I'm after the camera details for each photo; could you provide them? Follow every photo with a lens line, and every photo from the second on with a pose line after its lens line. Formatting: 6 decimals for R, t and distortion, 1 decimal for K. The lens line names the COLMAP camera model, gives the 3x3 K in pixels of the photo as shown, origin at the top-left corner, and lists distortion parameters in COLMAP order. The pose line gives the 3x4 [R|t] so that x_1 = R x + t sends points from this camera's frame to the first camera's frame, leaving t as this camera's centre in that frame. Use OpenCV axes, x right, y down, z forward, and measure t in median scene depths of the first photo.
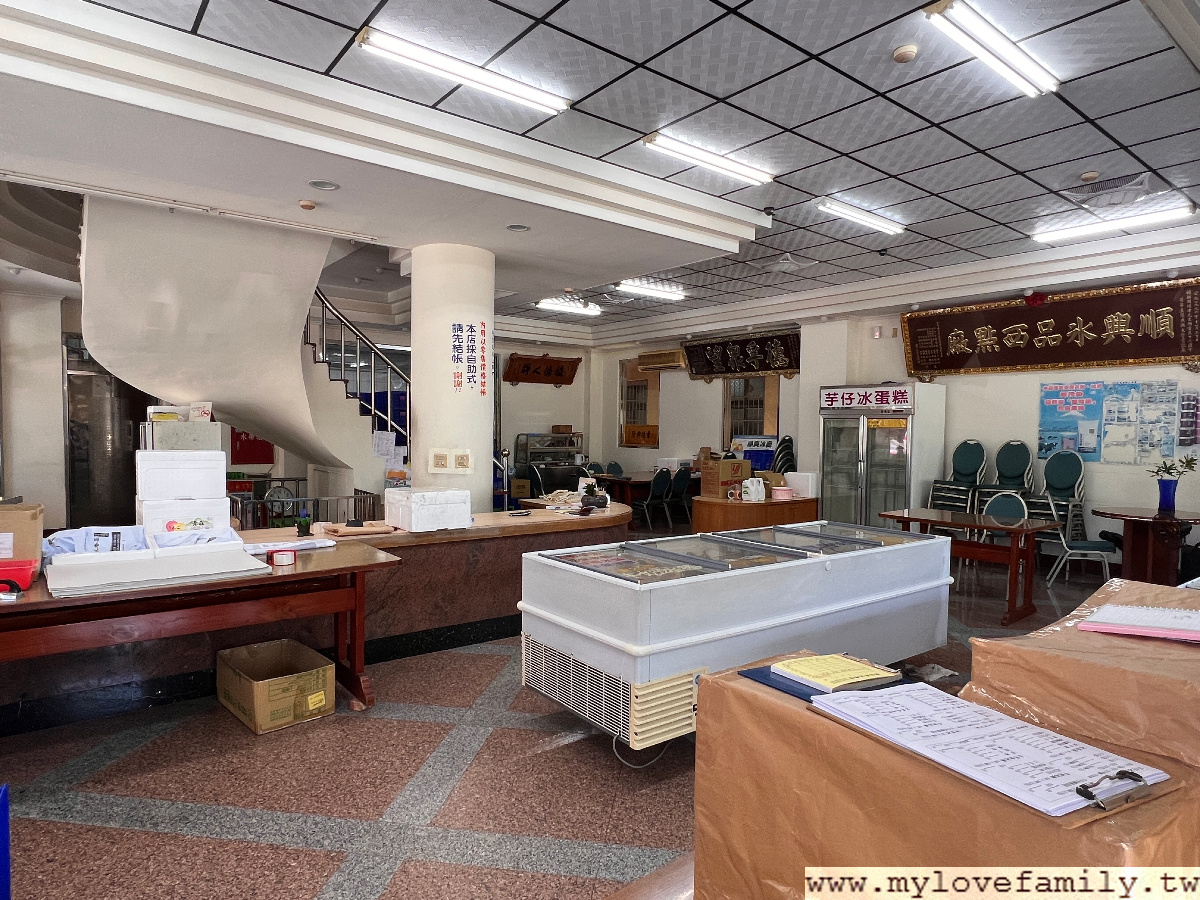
lens RADIAL K [[710.8, 0, 599.5], [0, 710.8, 452.9], [0, 0, 1]] dist [0.000999, 0.000093]
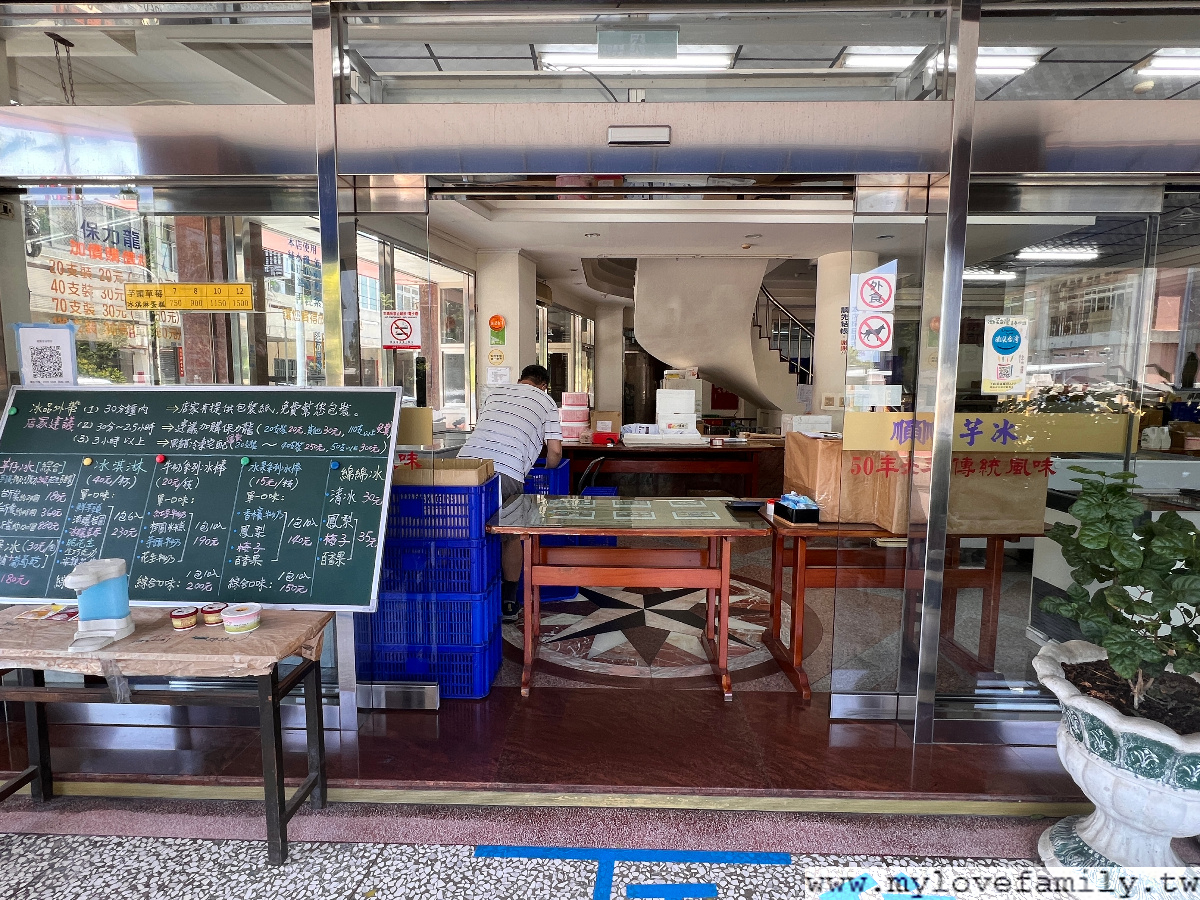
lens RADIAL K [[638.0, 0, 596.4], [0, 638.0, 454.9], [0, 0, 1]] dist [0.000125, 0.001710]
pose [[0.780100, 0.059936, -0.622777, 0.200844], [-0.018929, 0.997206, 0.072259, 0.029936], [0.625368, -0.044581, 0.779055, -0.299036]]
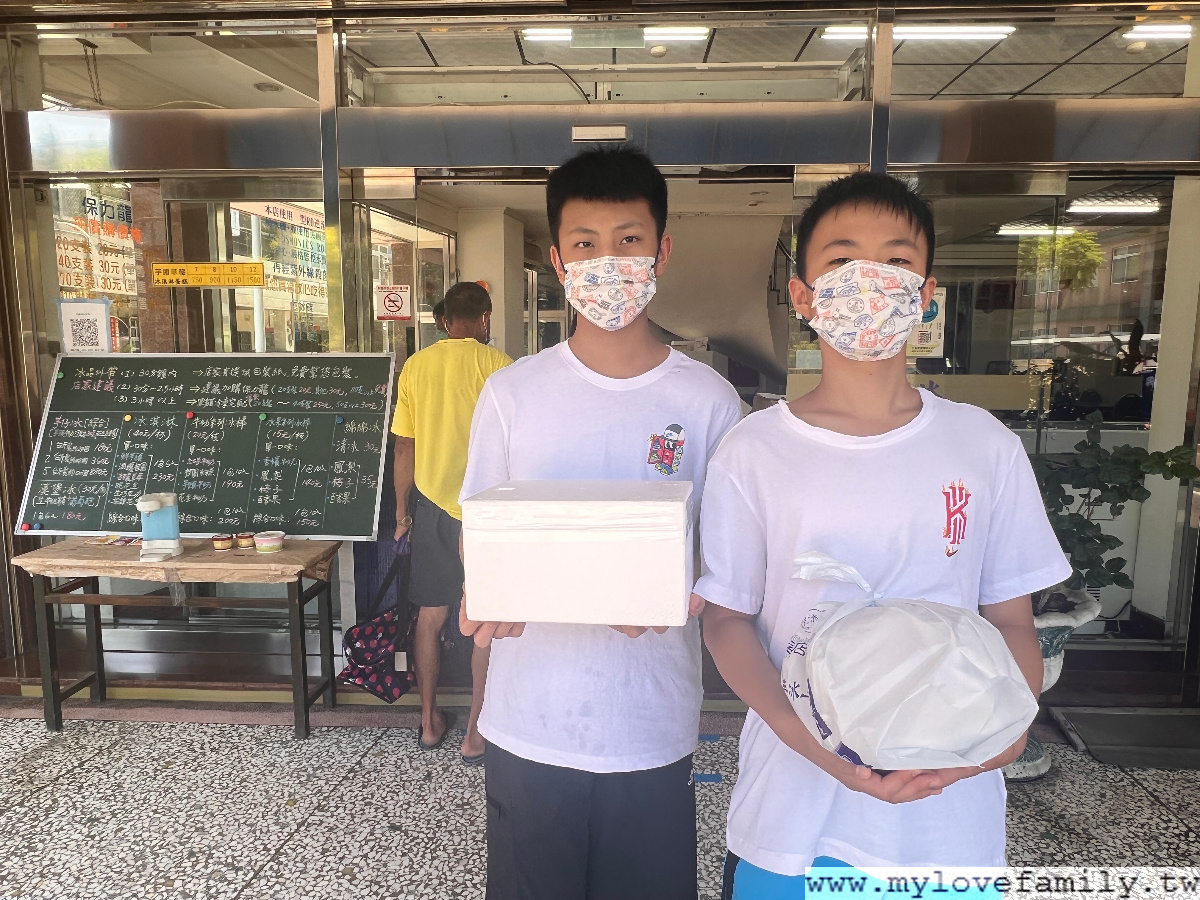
lens RADIAL K [[779.9, 0, 593.2], [0, 779.9, 460.6], [0, 0, 1]] dist [-0.000135, -0.003295]
pose [[0.771414, 0.070427, -0.632424, 0.303350], [-0.016075, 0.995696, 0.091273, 0.040137], [0.636130, -0.060243, 0.769226, -0.389149]]
